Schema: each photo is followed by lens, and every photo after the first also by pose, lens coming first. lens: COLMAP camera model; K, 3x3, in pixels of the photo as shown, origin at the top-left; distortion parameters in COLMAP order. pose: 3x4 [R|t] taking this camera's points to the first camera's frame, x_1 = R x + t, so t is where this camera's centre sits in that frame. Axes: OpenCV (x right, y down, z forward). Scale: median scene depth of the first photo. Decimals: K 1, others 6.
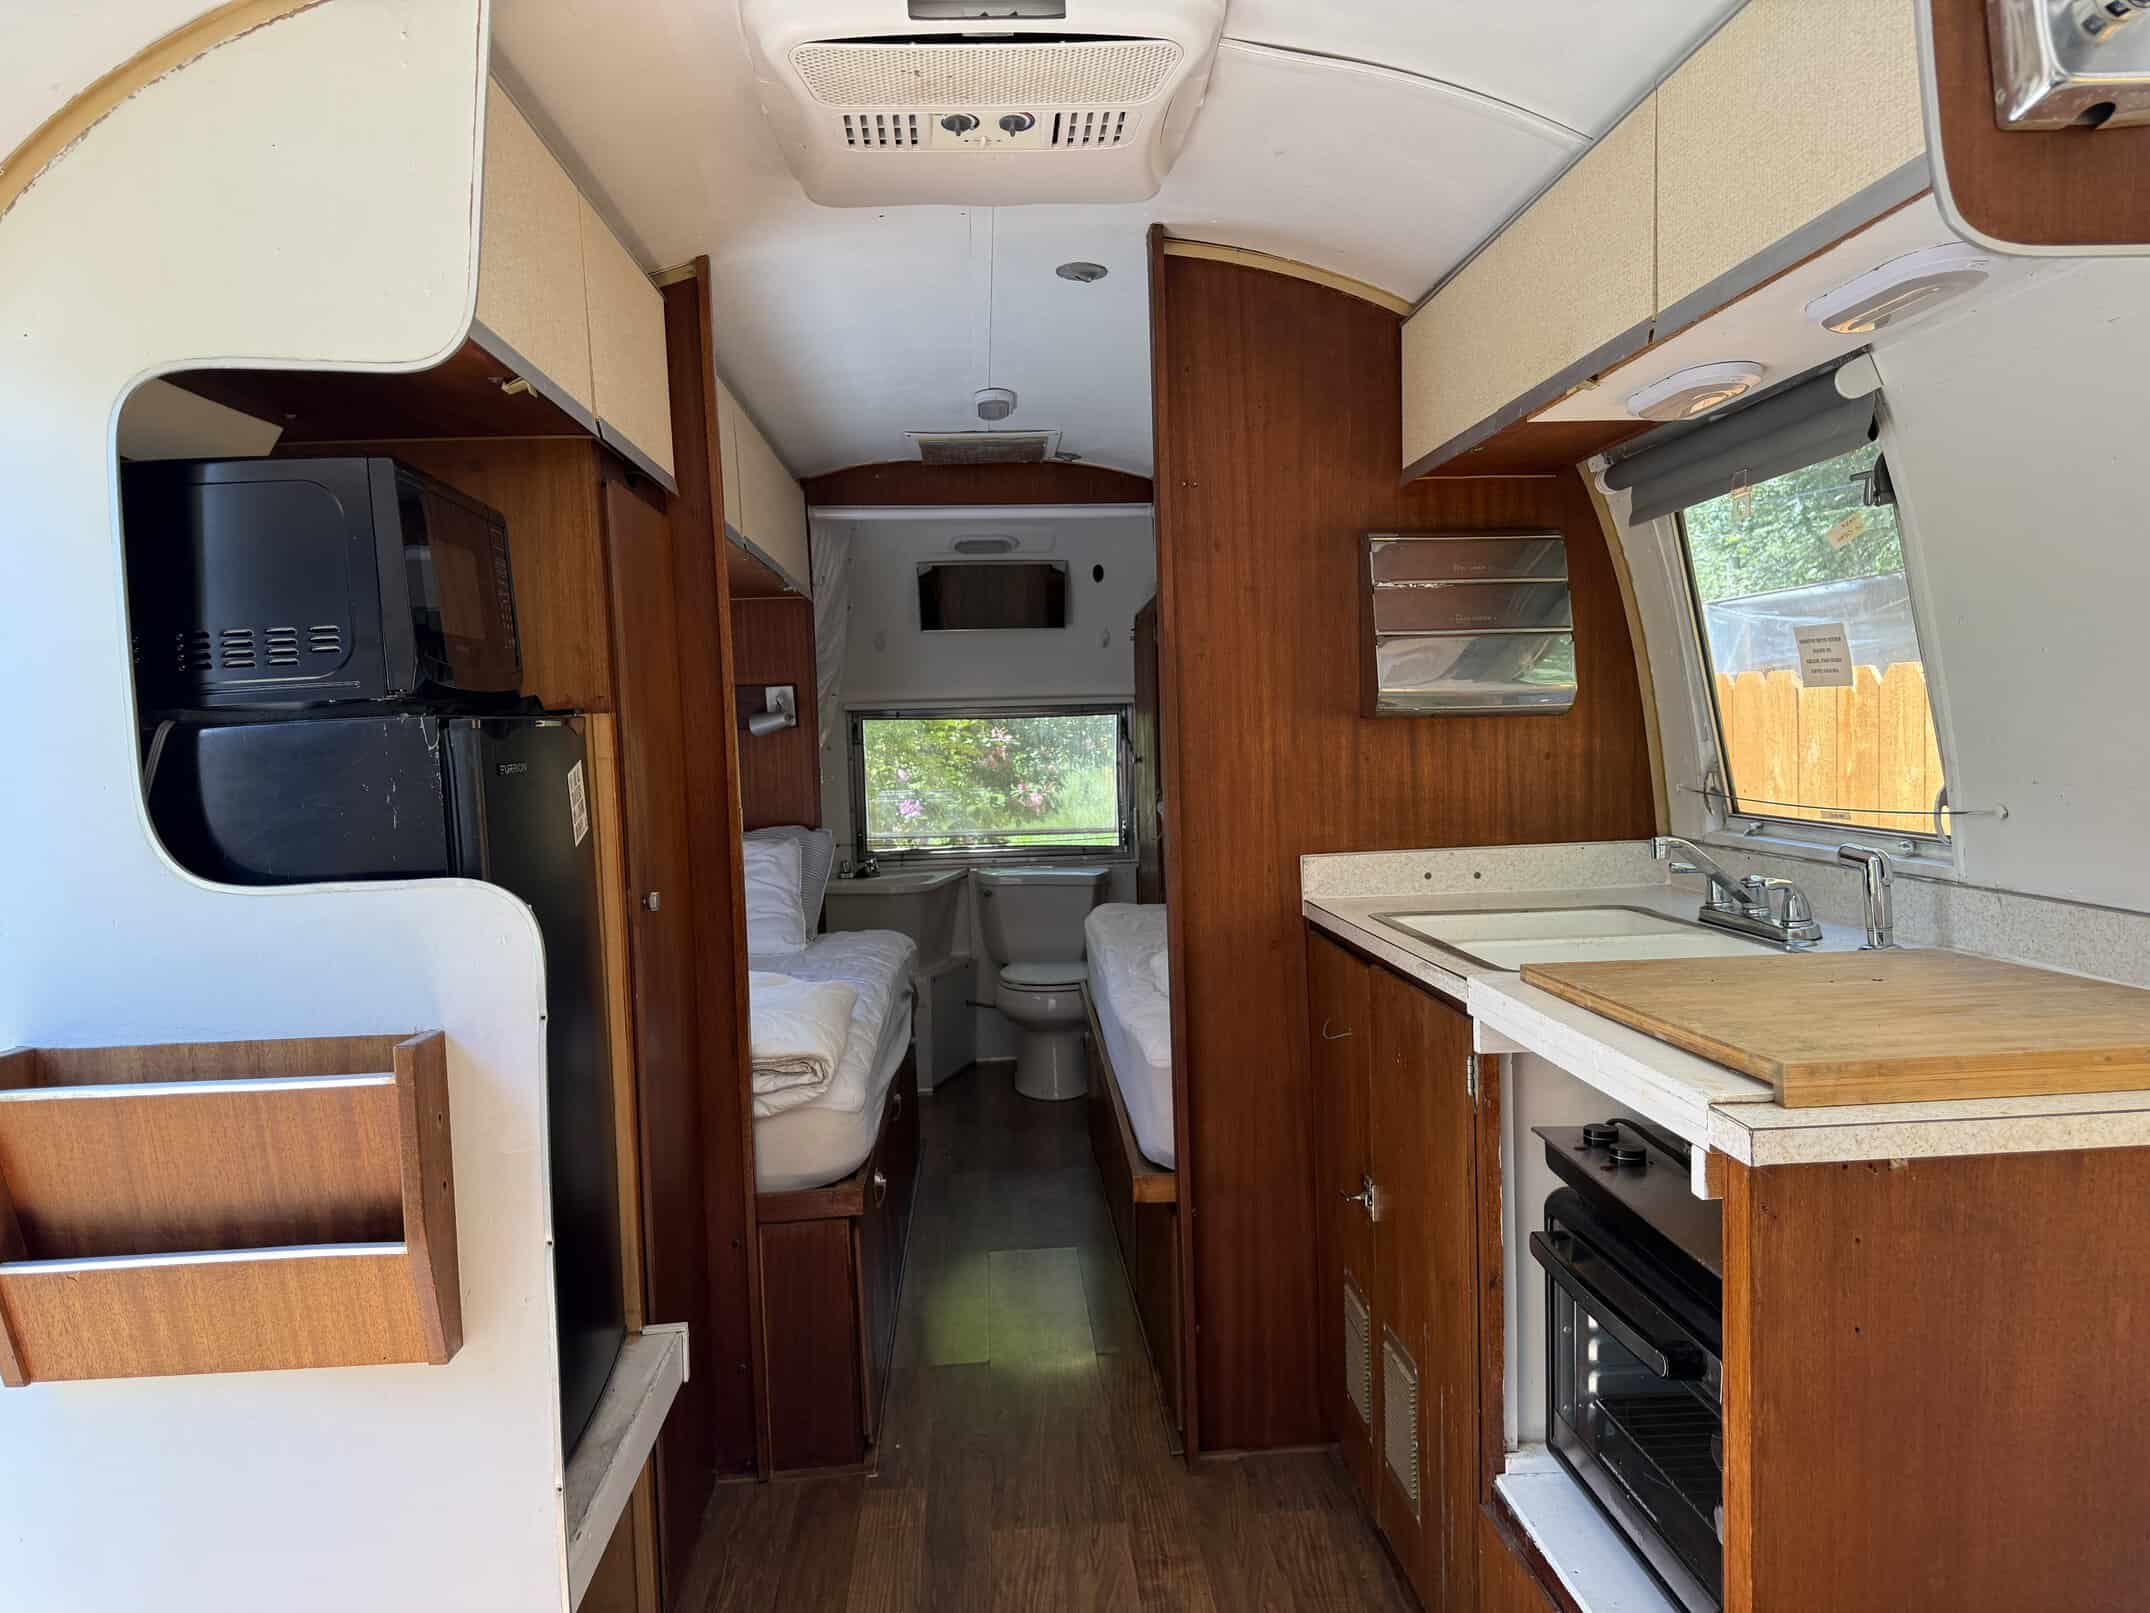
lens RADIAL K [[1514.4, 0, 1072.8], [0, 1514.4, 819.6], [0, 0, 1]] dist [0.094482, -0.130146]
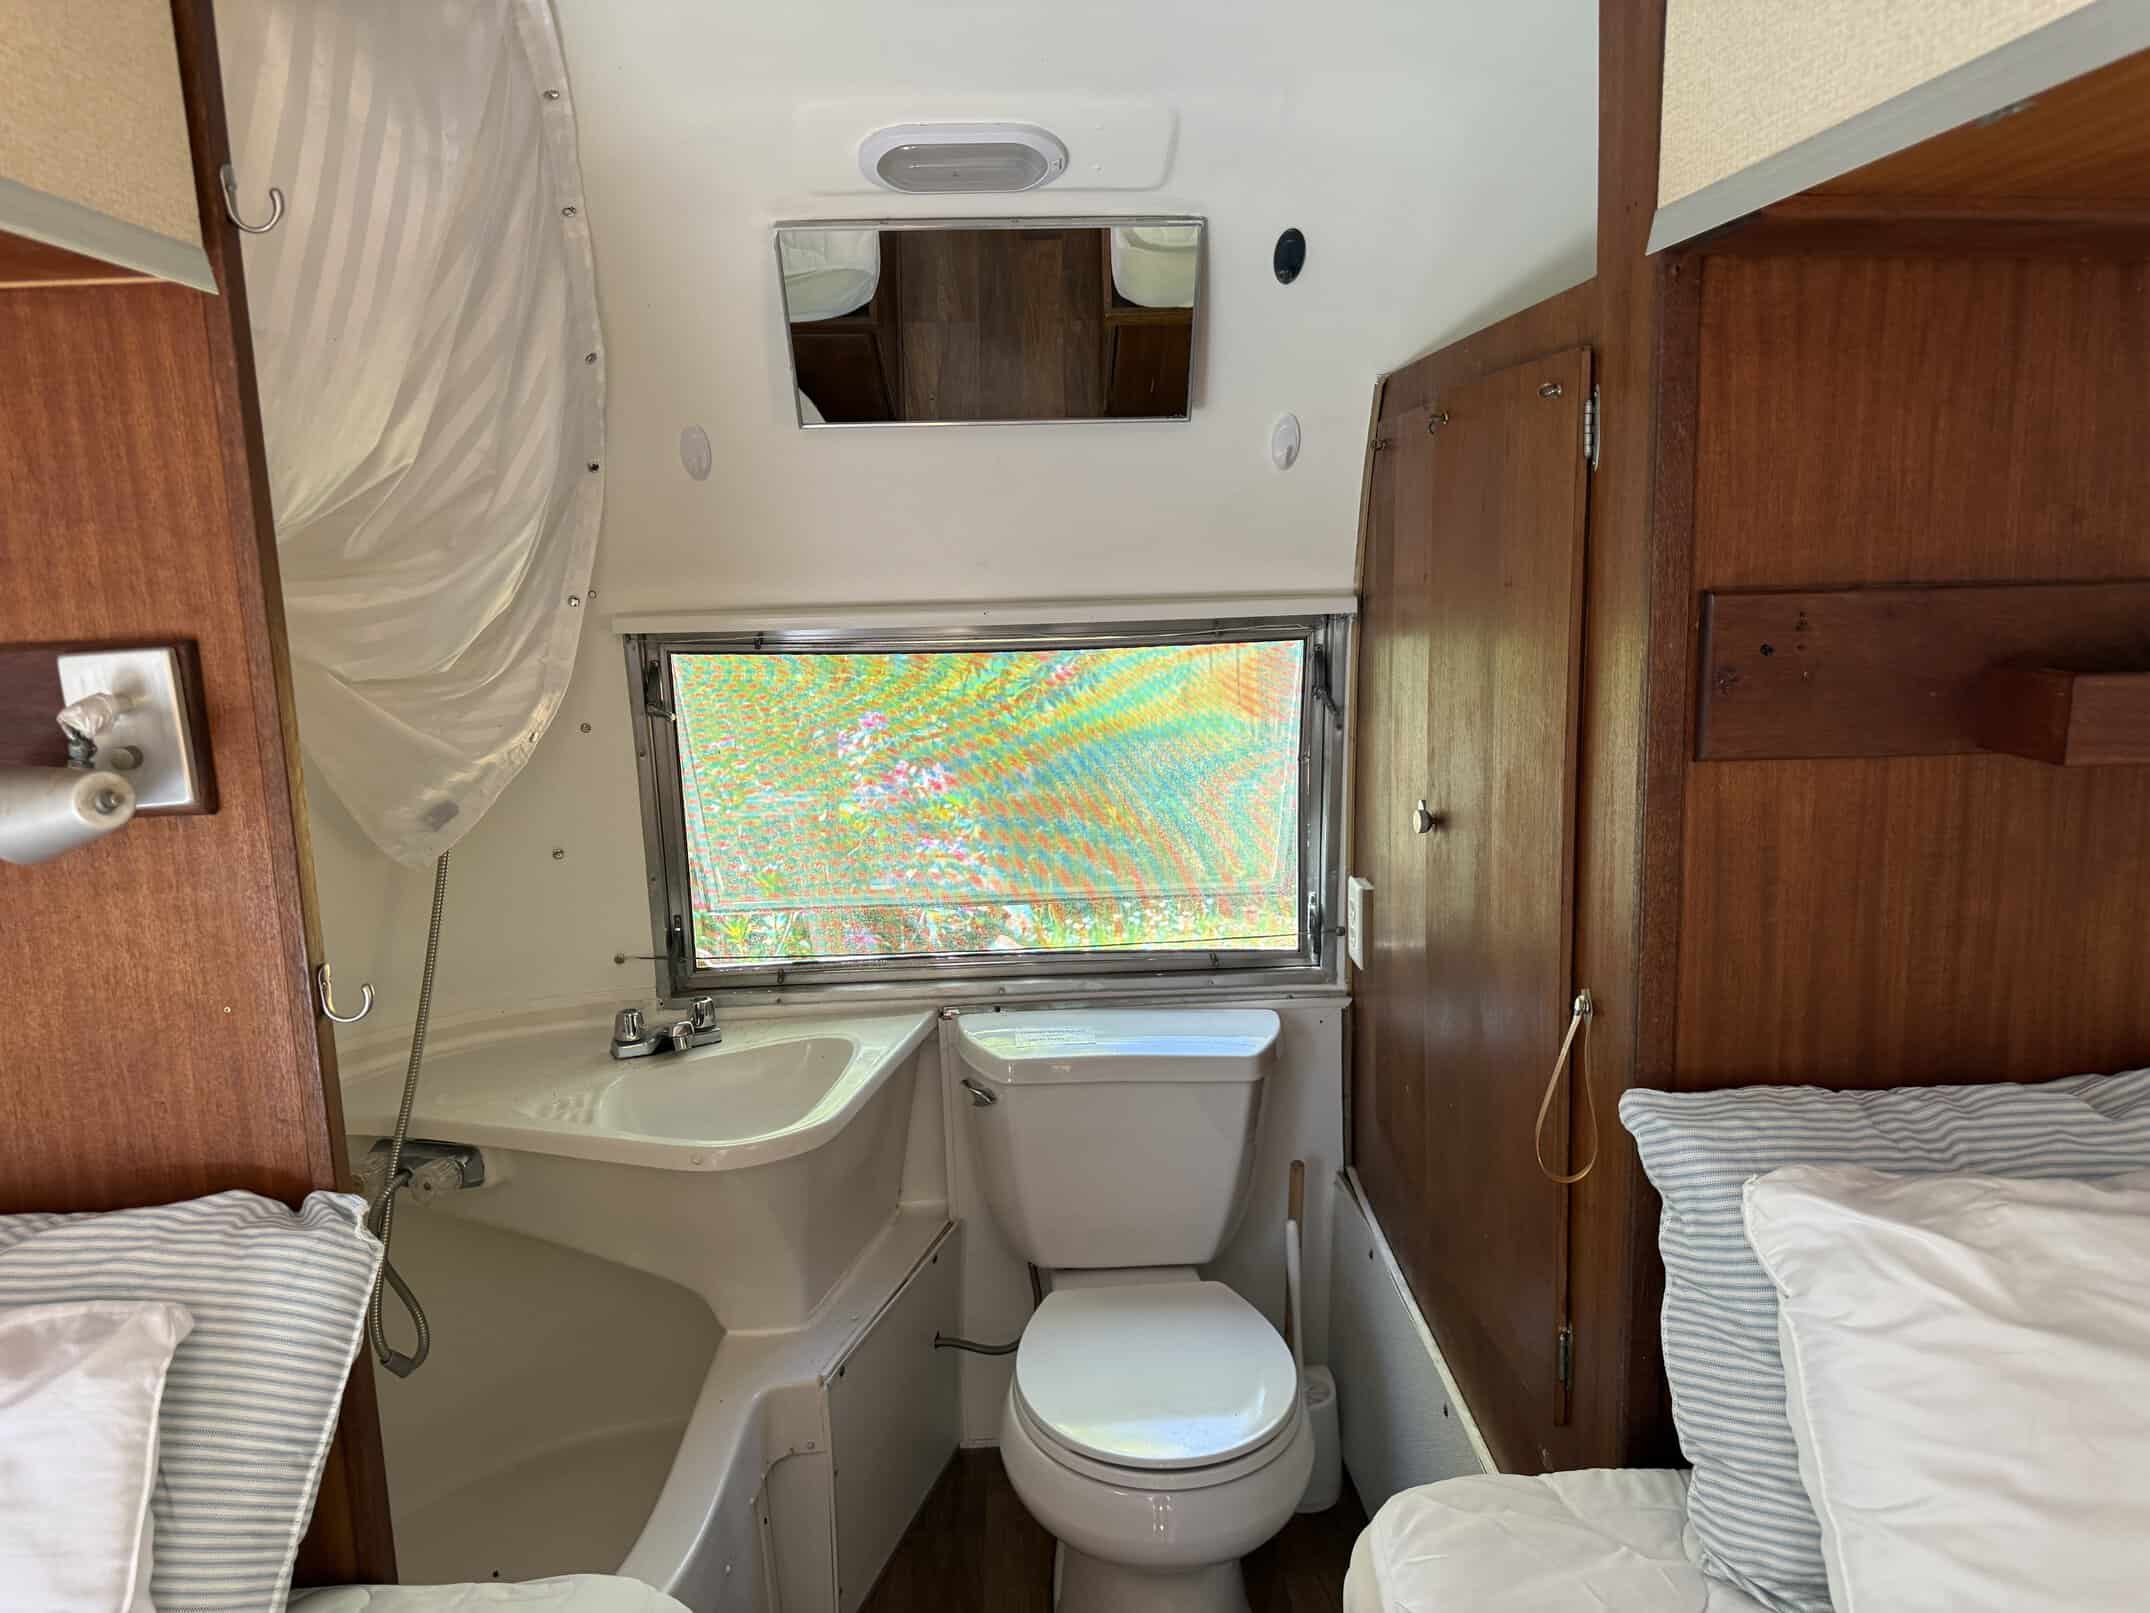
lens RADIAL K [[1524.4, 0, 1066.5], [0, 1524.4, 811.3], [0, 0, 1]] dist [0.047900, -0.057265]
pose [[0.999911, 0.004943, -0.012407, -0.064783], [-0.003407, 0.992662, 0.120873, -0.161580], [0.012914, -0.120820, 0.992590, 1.319840]]
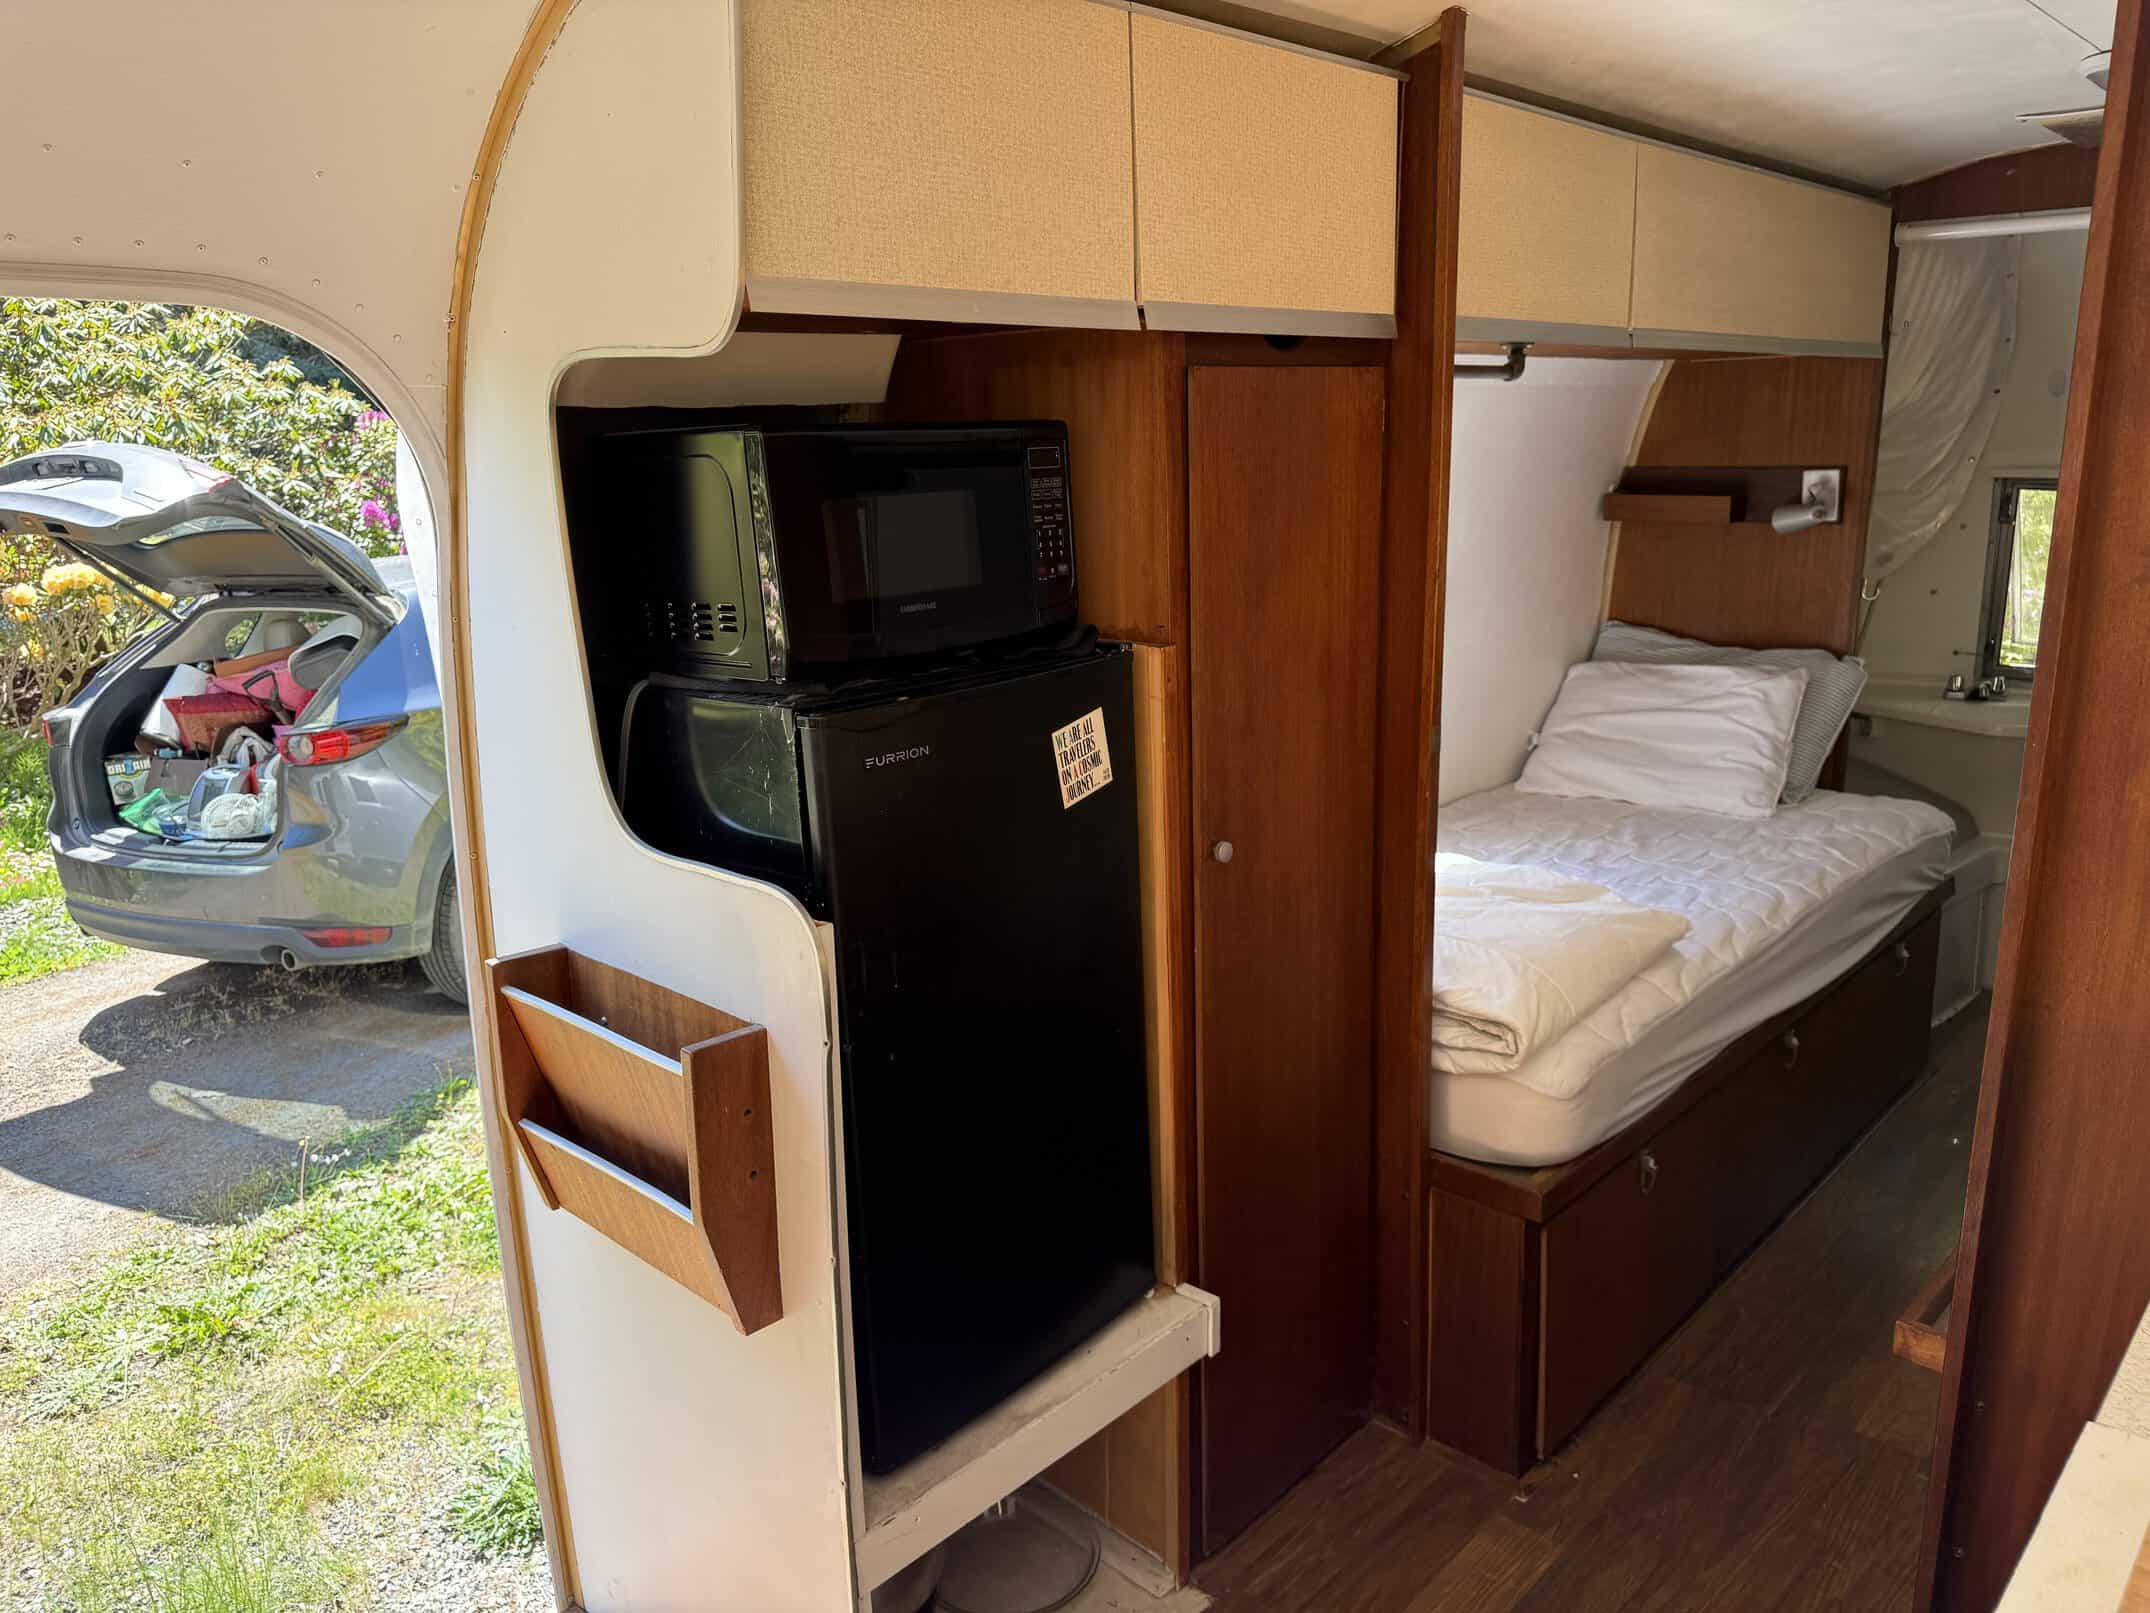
lens RADIAL K [[1525.7, 0, 1069.6], [0, 1525.7, 815.9], [0, 0, 1]] dist [0.039229, -0.040691]
pose [[0.682905, 0.193295, -0.704470, 0.236159], [-0.041527, 0.973070, 0.226739, -0.136266], [0.729326, -0.125586, 0.672541, 0.283636]]
